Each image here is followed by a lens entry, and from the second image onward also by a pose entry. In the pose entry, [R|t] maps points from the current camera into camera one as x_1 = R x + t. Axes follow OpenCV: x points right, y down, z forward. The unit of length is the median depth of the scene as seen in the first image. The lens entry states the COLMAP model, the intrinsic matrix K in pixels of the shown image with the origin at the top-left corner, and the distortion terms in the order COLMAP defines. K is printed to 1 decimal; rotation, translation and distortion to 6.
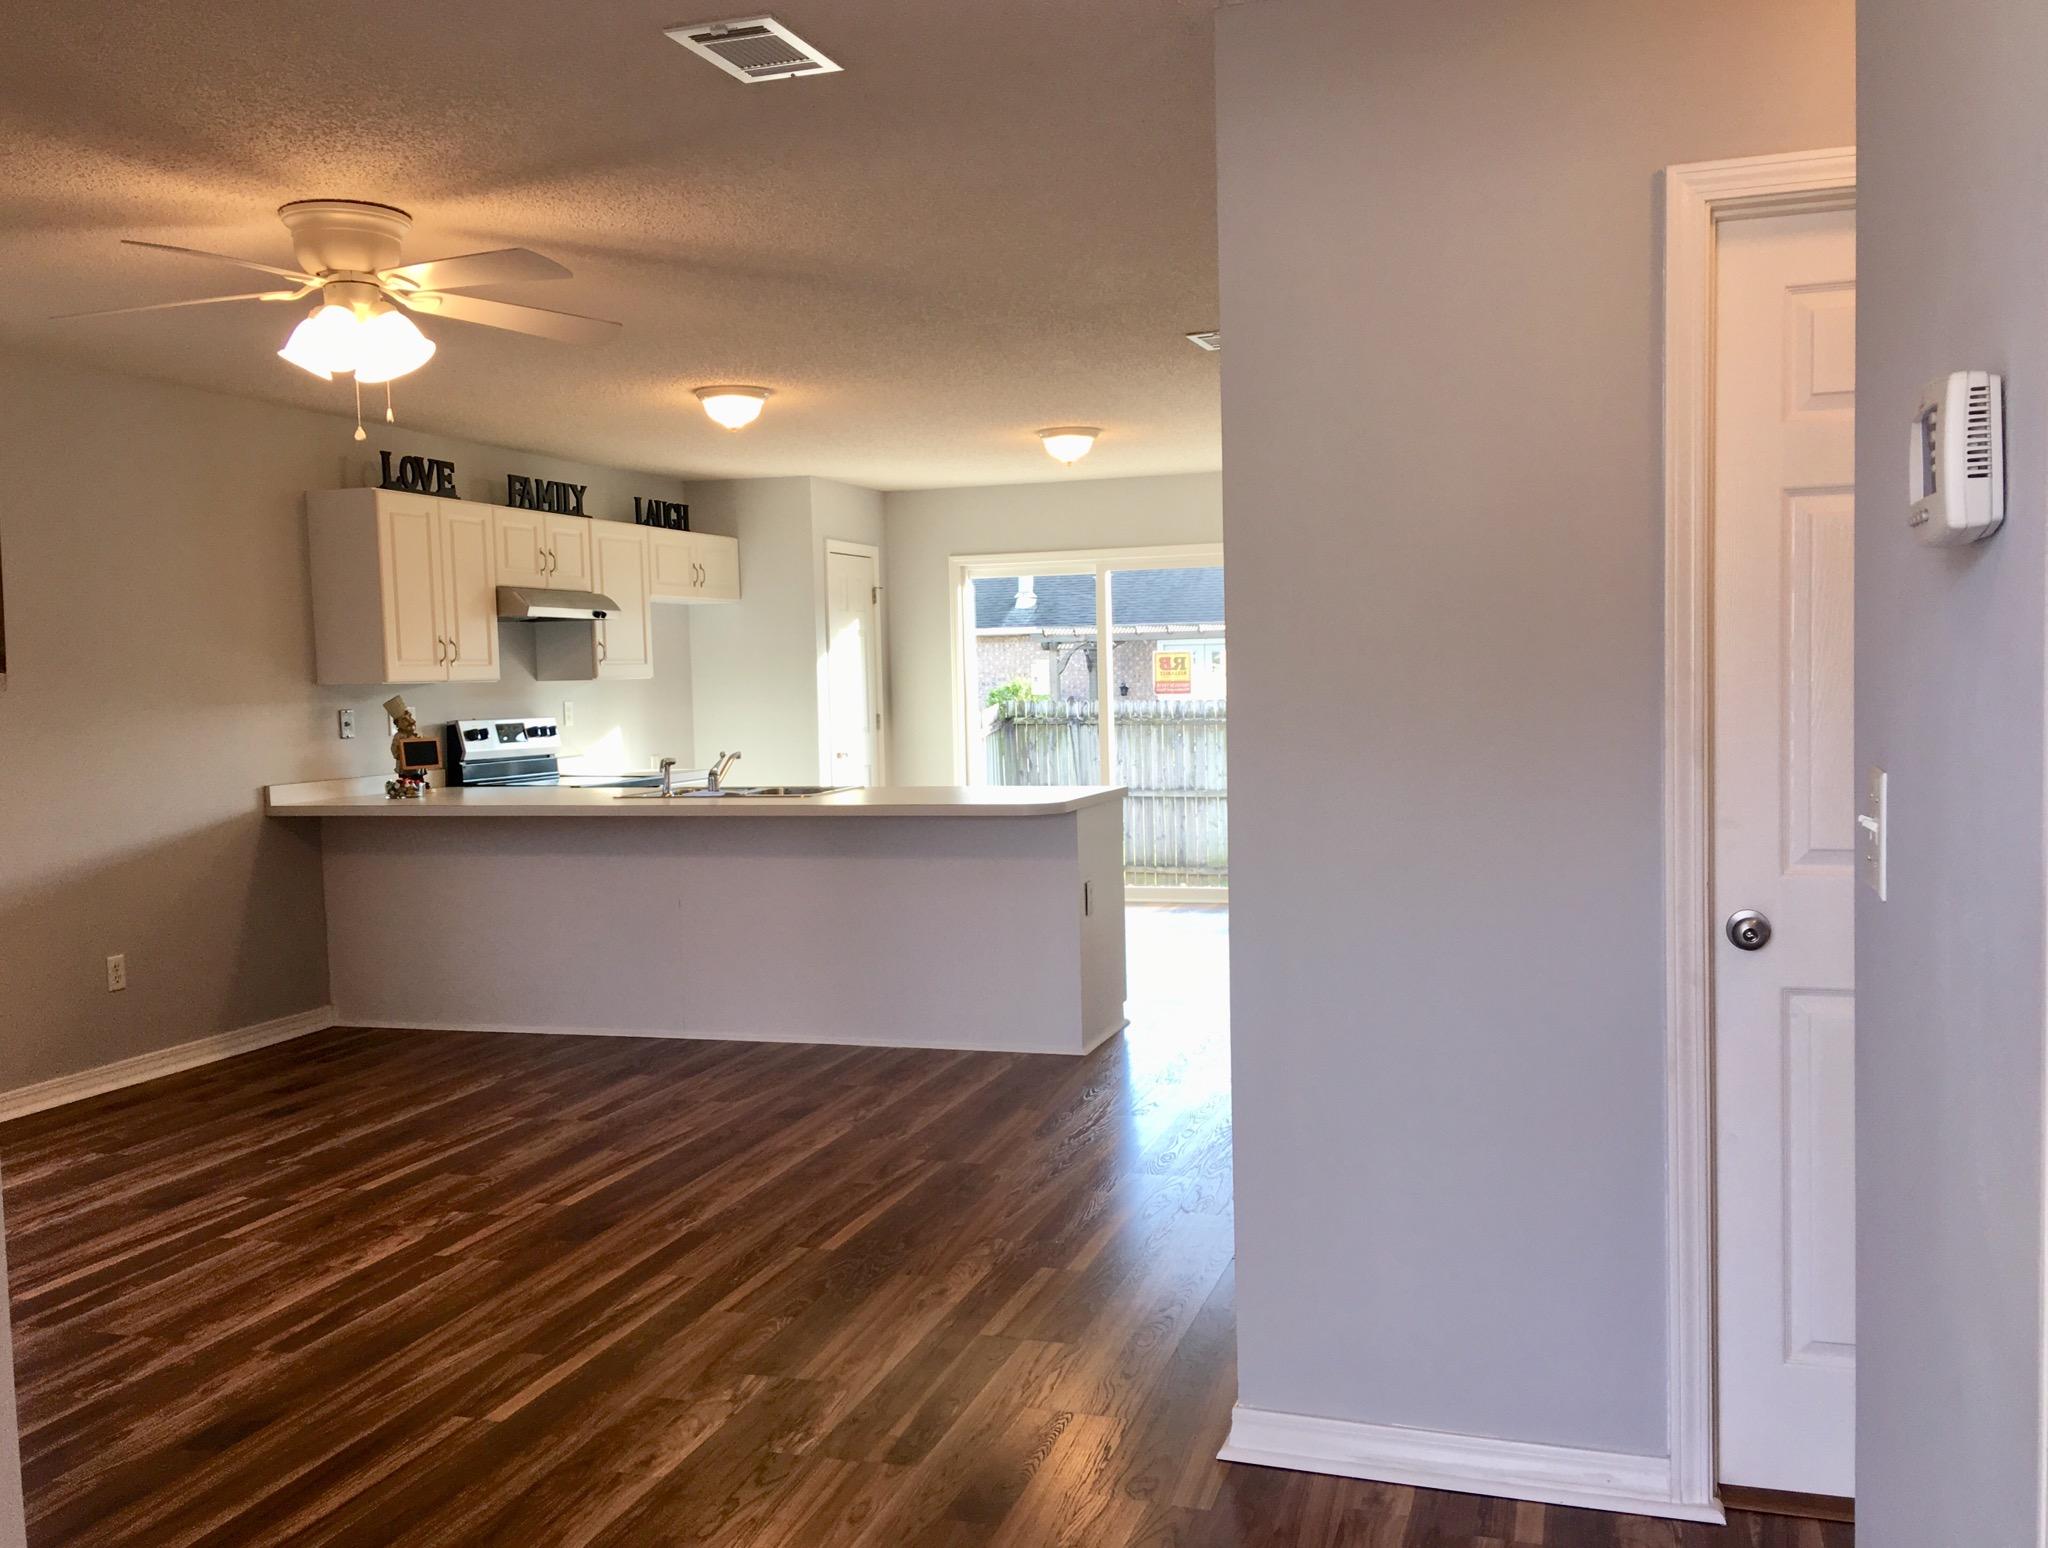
lens RADIAL K [[1764.5, 0, 1019.9], [0, 1764.5, 775.1], [0, 0, 1]] dist [0.145541, 0.004337]
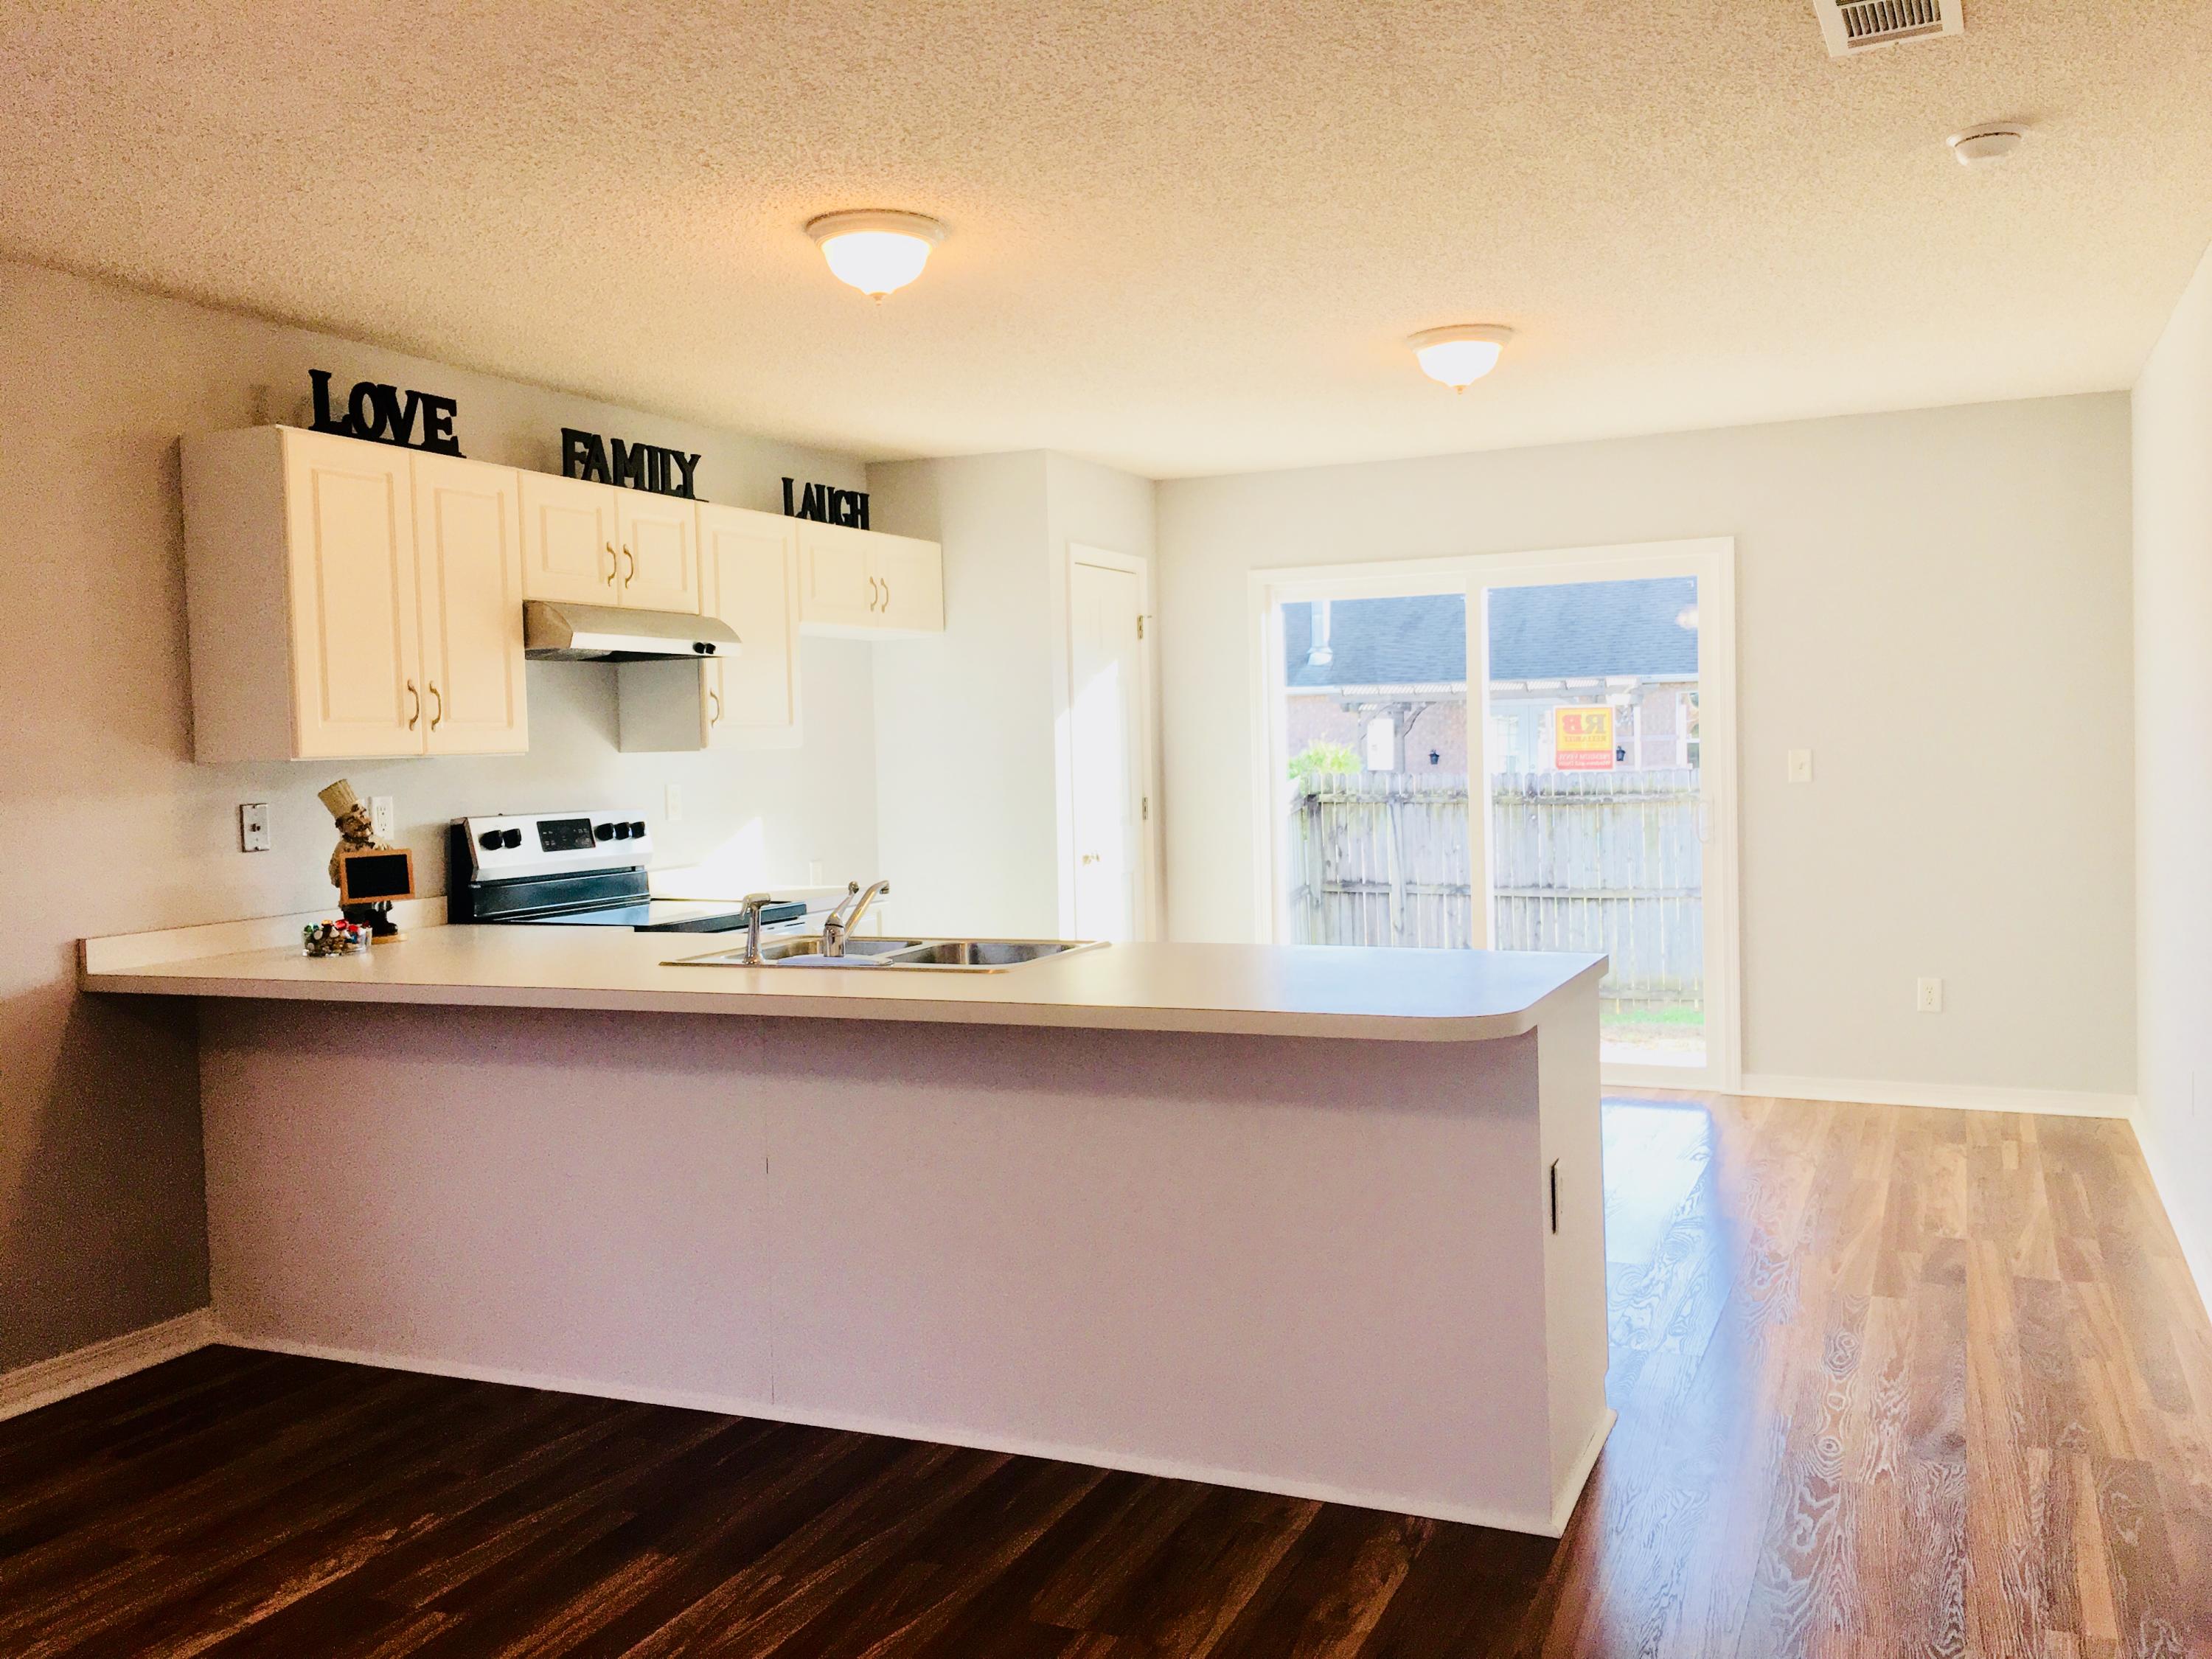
lens RADIAL K [[1909.8, 0, 1102.8], [0, 1909.8, 820.4], [0, 0, 1]] dist [0.021723, -0.007285]
pose [[0.994330, 0.003439, -0.106284, -0.023196], [-0.005018, 0.999881, -0.014591, -0.019926], [0.106221, 0.015041, 0.994229, 0.347180]]
